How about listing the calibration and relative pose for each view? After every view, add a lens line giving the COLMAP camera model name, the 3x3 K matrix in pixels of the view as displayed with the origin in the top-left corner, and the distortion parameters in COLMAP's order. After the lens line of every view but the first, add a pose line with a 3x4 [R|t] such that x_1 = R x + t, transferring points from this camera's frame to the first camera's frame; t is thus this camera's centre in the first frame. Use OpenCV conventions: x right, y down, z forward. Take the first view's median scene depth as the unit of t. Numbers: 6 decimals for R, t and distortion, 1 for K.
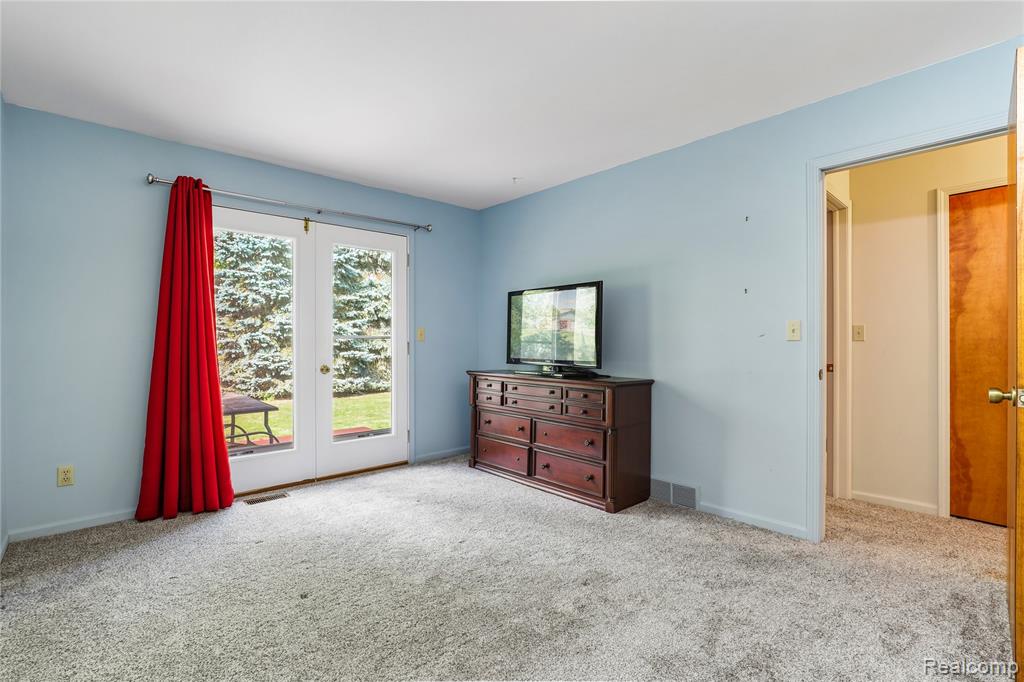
lens RADIAL K [[478.7, 0, 507.6], [0, 478.7, 319.5], [0, 0, 1]] dist [-0.022489, 0.000373]
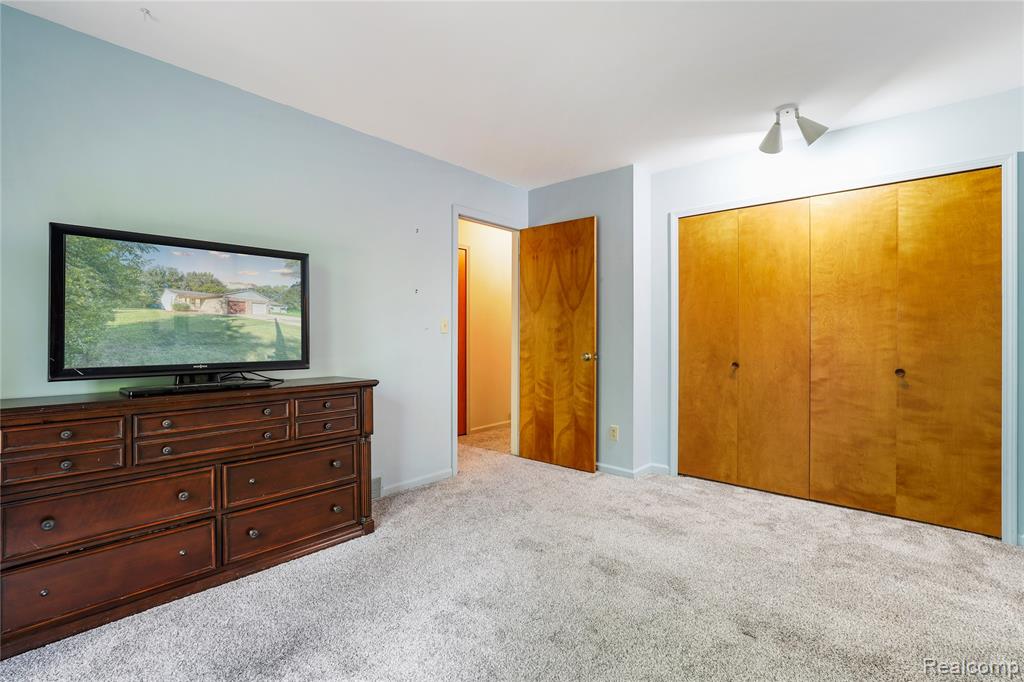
lens RADIAL K [[476.9, 0, 513.3], [0, 476.9, 330.2], [0, 0, 1]] dist [-0.023319, 0.009202]
pose [[-0.111251, 0.006917, 0.993768, -0.582004], [-0.044845, 0.998922, -0.011974, 0.034208], [-0.992780, -0.045898, -0.110821, 0.746430]]
